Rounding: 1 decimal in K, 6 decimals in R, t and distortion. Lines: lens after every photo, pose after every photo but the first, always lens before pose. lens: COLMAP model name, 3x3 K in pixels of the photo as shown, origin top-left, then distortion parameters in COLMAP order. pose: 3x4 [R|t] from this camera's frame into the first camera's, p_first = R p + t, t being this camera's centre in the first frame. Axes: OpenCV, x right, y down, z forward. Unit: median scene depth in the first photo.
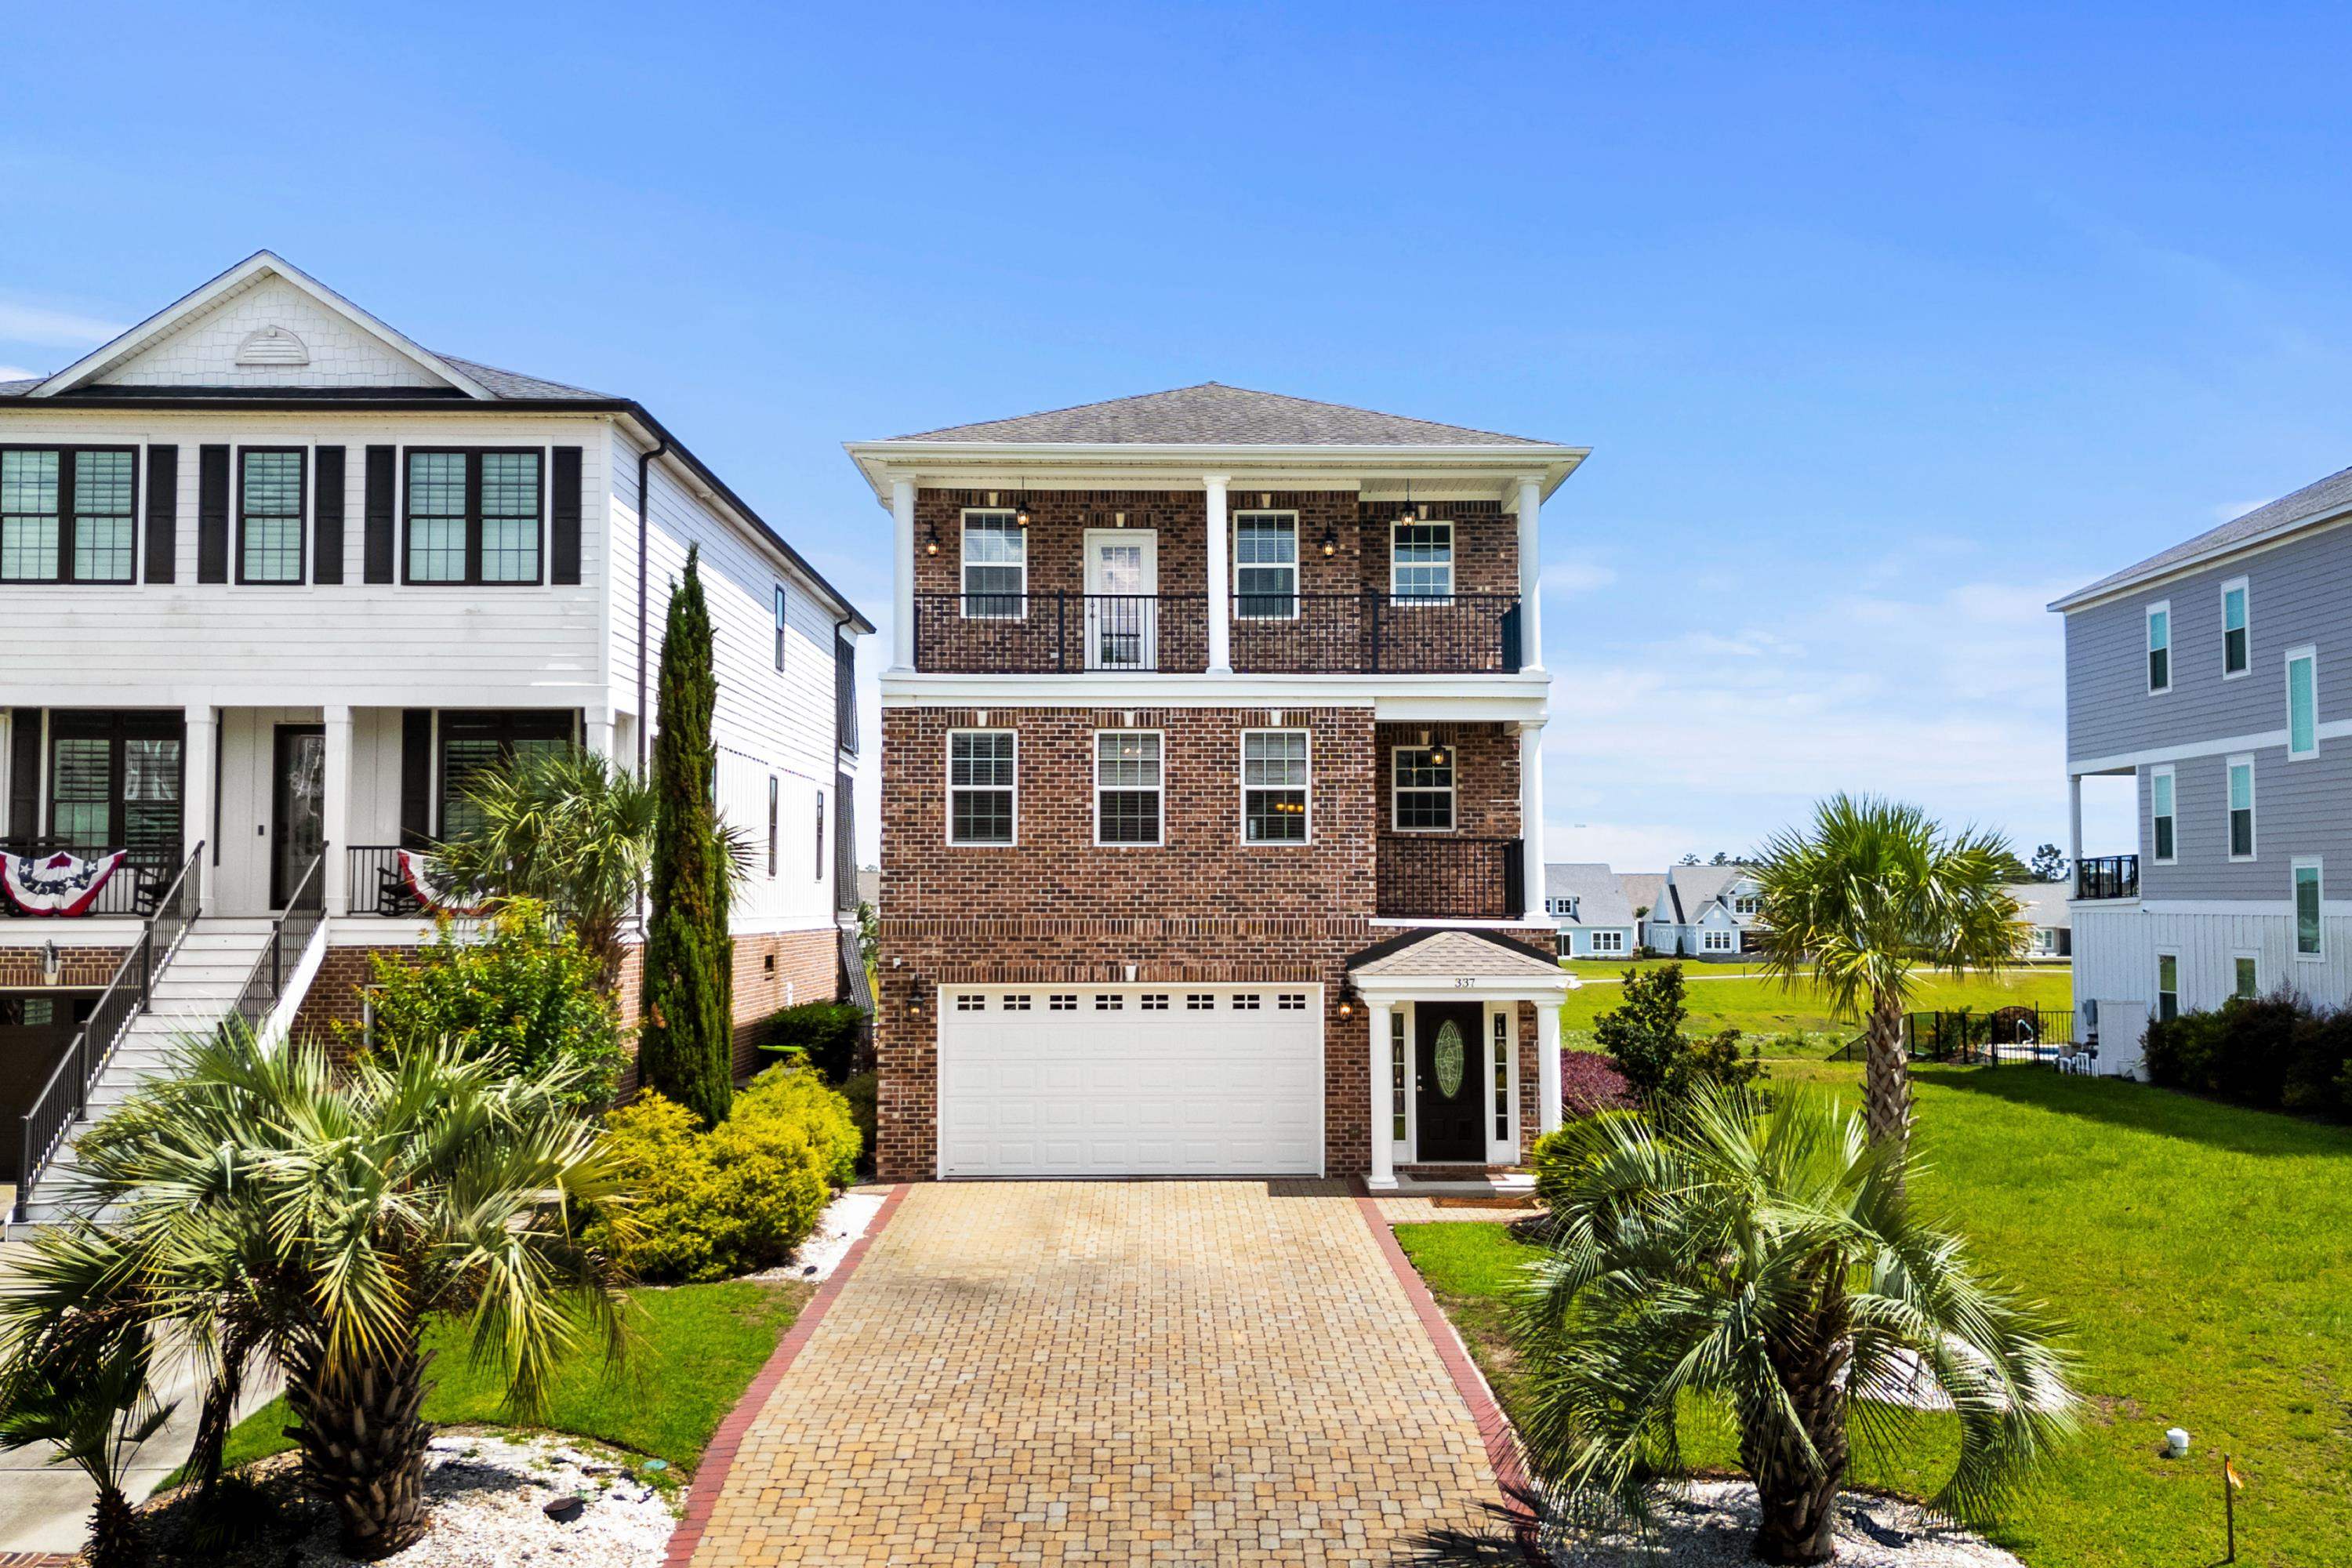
lens RADIAL K [[2170.2, 0, 1194.0], [0, 2170.2, 823.9], [0, 0, 1]] dist [0.062648, -0.115919]
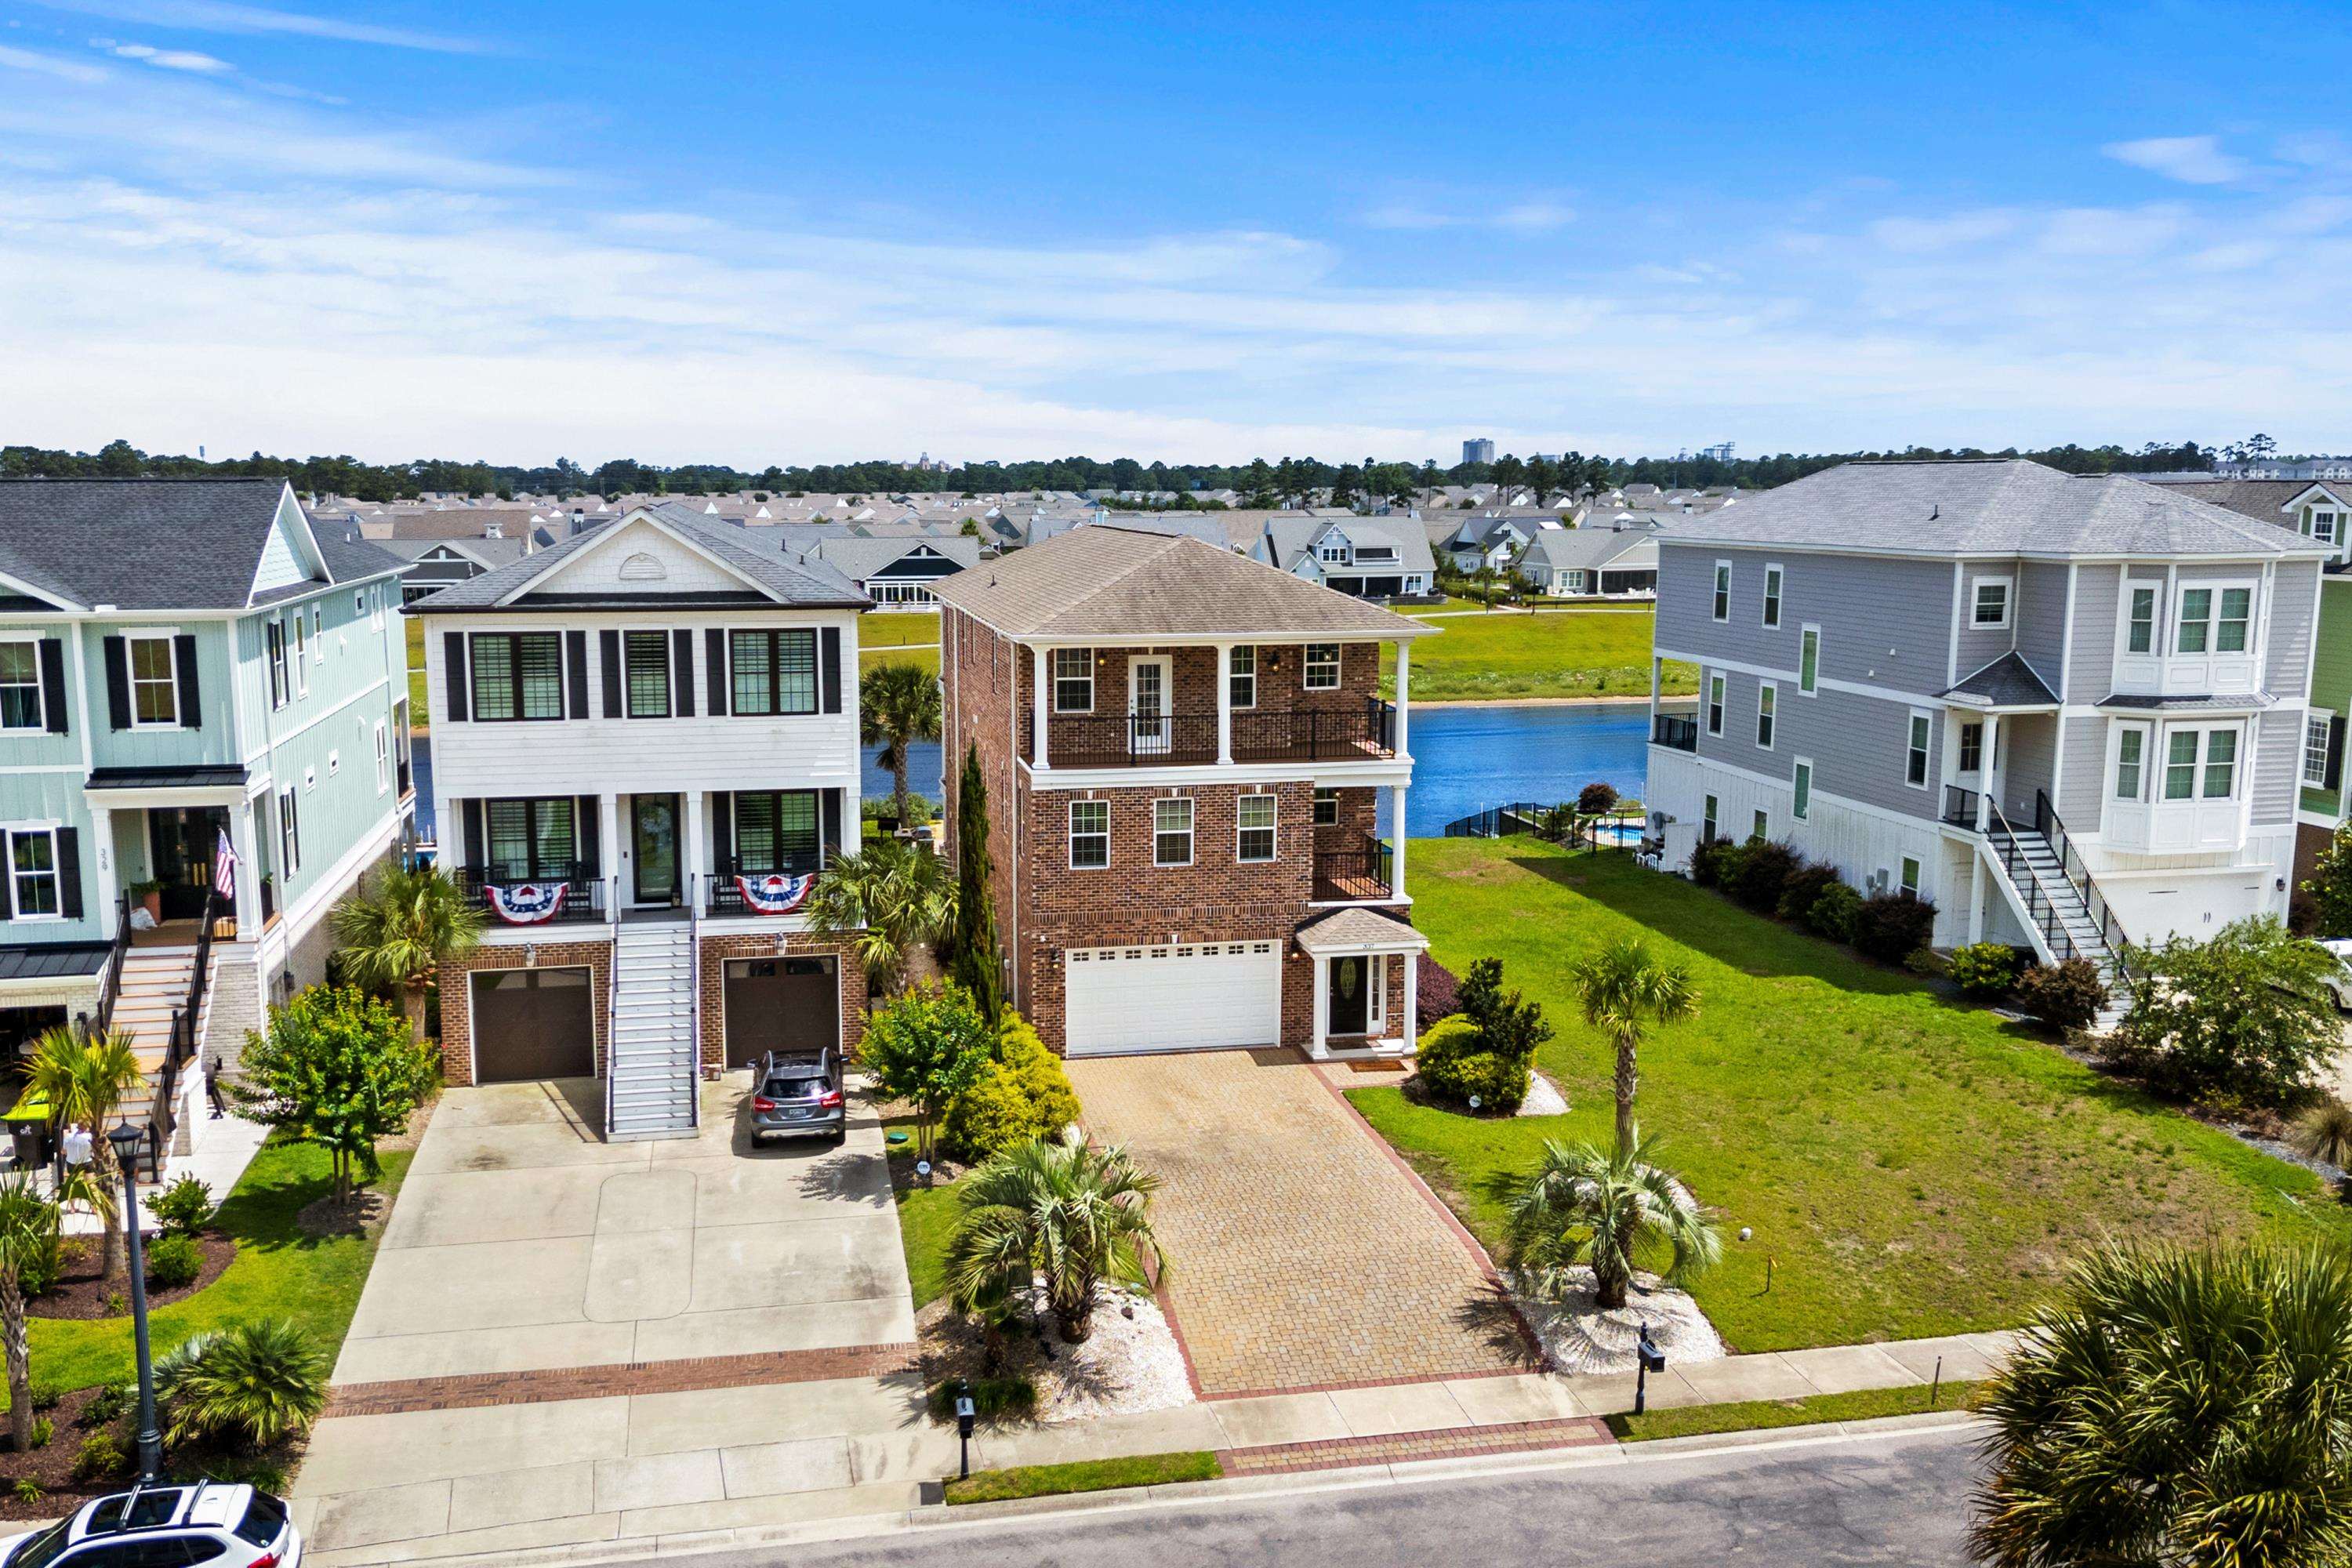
lens RADIAL K [[2124.9, 0, 1138.1], [0, 2124.9, 790.9], [0, 0, 1]] dist [0.033099, -0.018924]
pose [[0.984801, -0.022844, 0.172176, -0.344503], [-0.009927, 0.982289, 0.187106, -0.361665], [-0.173401, -0.185972, 0.967133, -0.614475]]
